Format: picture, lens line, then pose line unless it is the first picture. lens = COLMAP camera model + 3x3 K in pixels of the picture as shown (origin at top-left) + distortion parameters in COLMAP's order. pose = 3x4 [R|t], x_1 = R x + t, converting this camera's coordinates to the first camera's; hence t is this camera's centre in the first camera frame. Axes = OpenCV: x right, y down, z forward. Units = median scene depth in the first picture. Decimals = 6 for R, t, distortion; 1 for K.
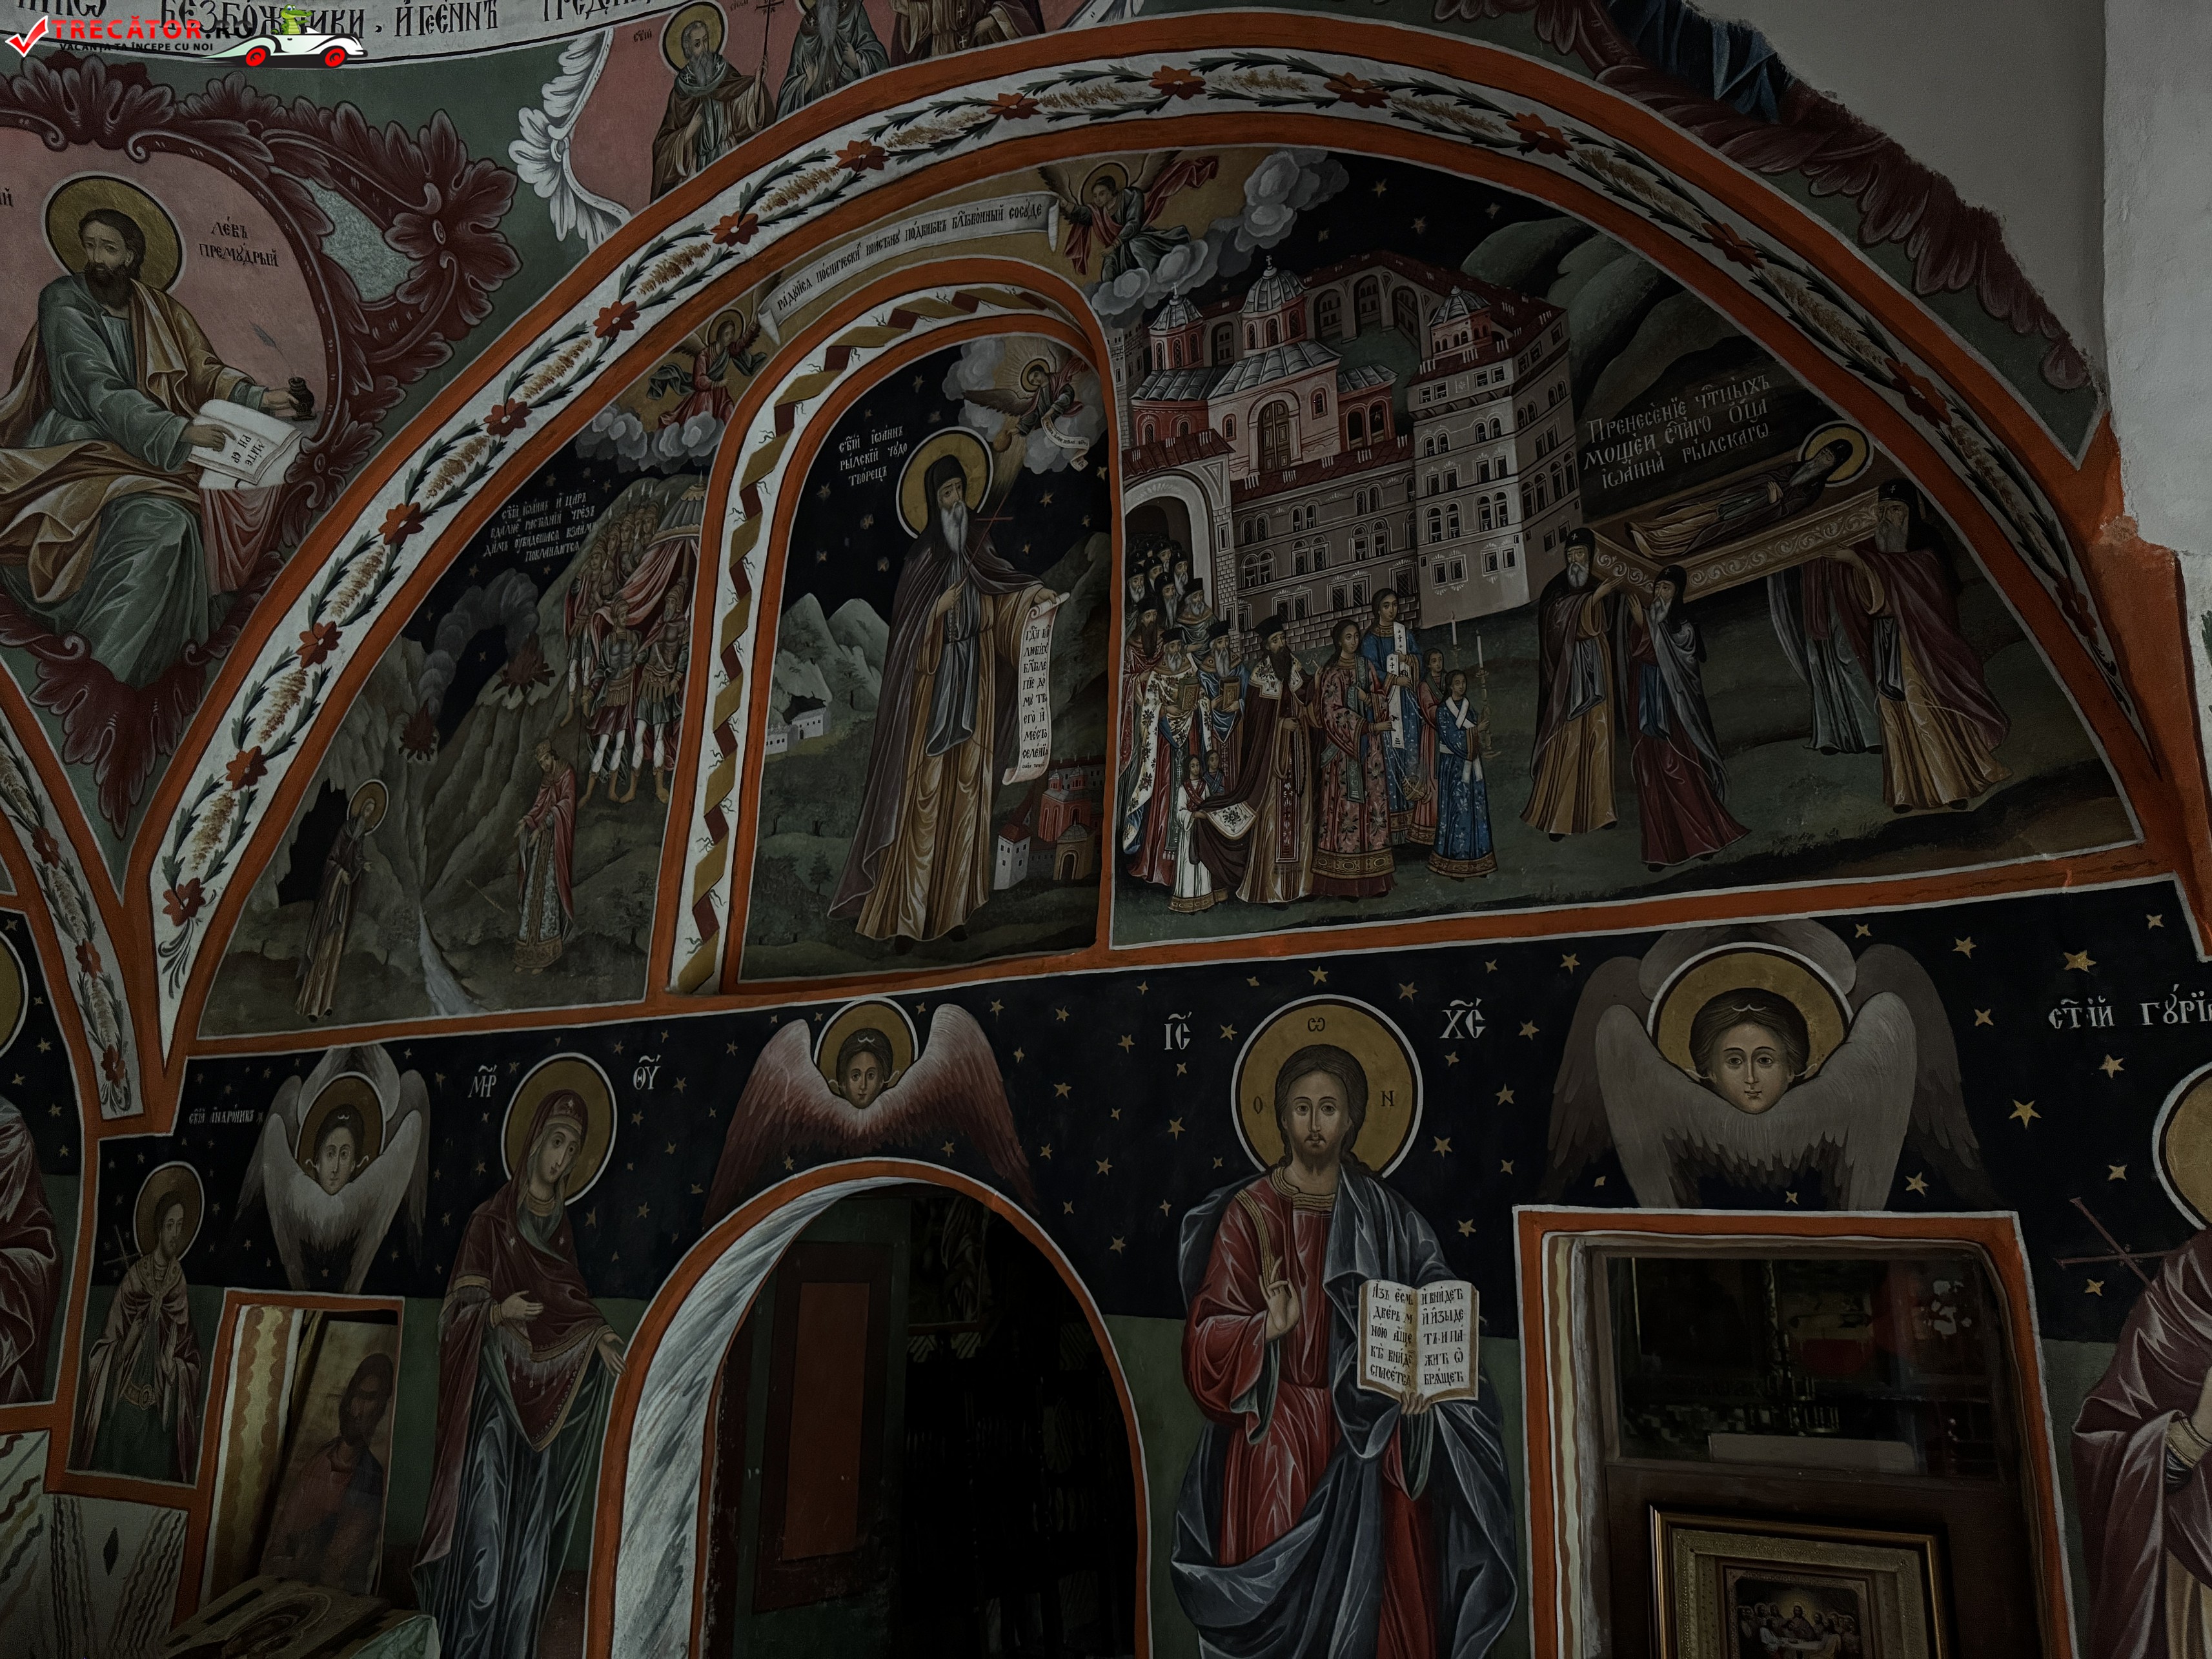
lens RADIAL K [[1535.0, 0, 1117.9], [0, 1535.0, 819.7], [0, 0, 1]] dist [0.171989, -0.347146]
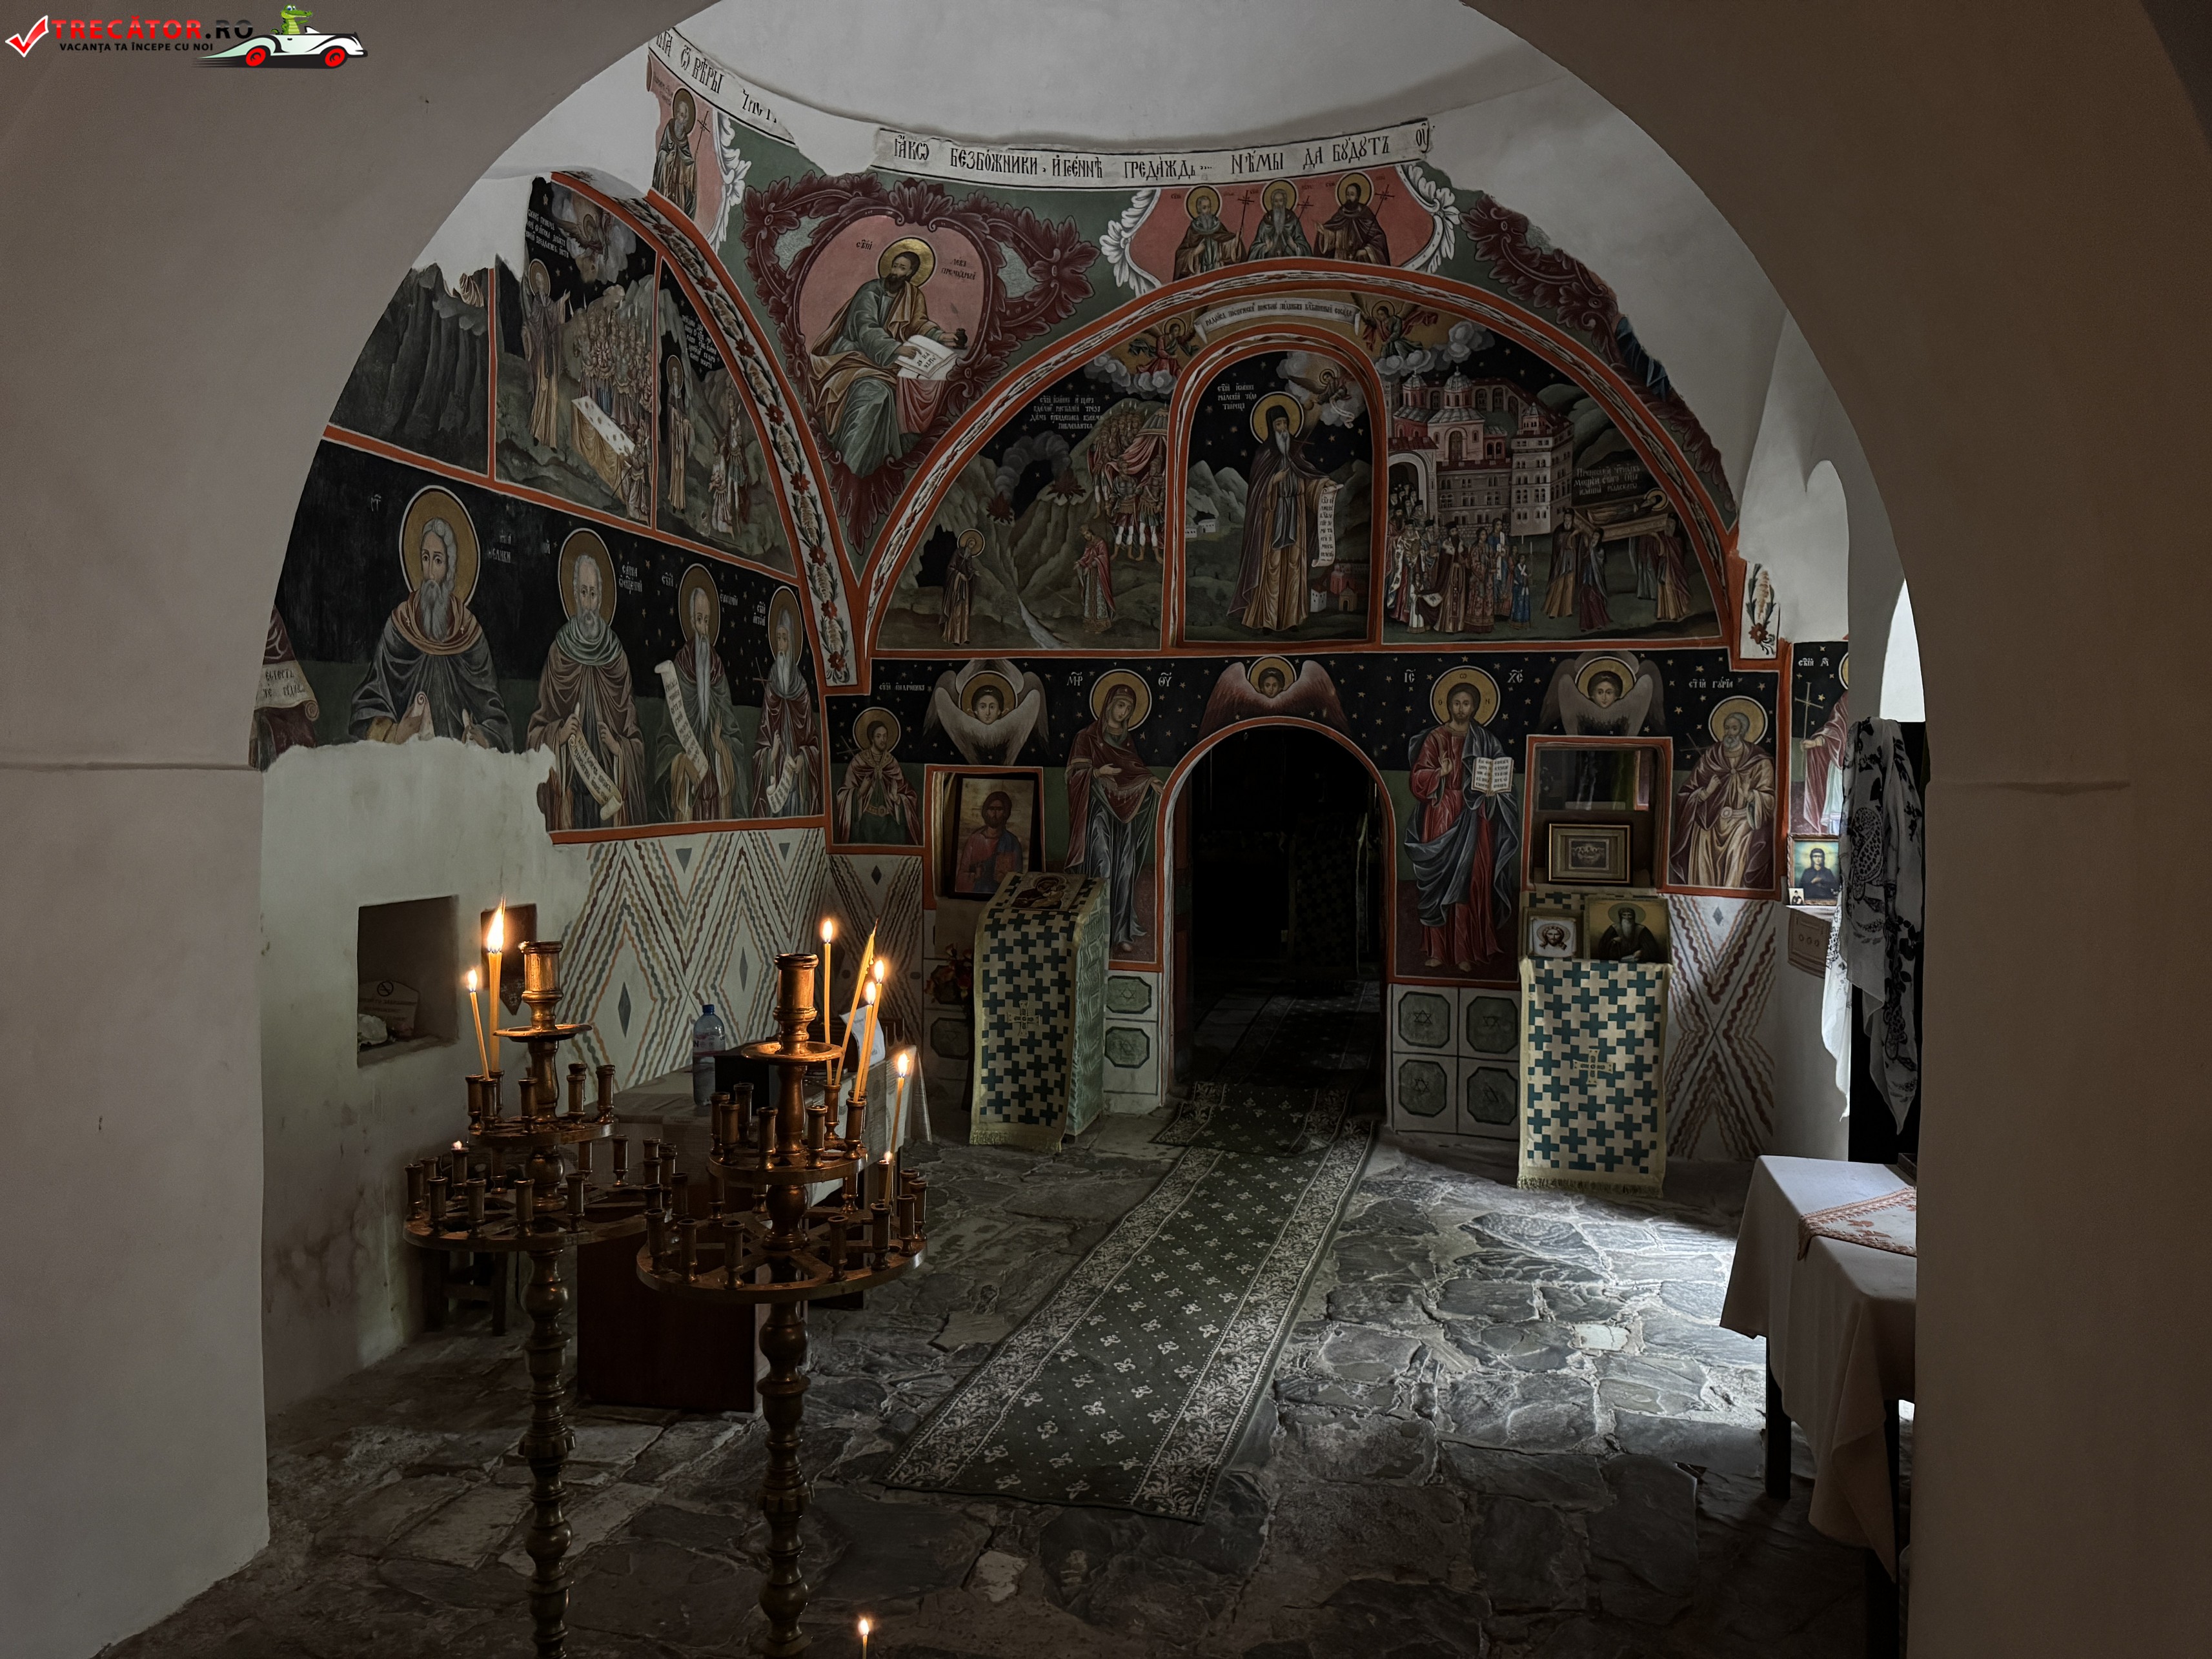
lens RADIAL K [[1535.0, 0, 1117.9], [0, 1535.0, 819.7], [0, 0, 1]] dist [0.171989, -0.347146]
pose [[0.955324, -0.012119, 0.295313, -1.029128], [-0.079089, 0.952240, 0.294929, -0.317805], [-0.284783, -0.305109, 0.908739, -1.181886]]
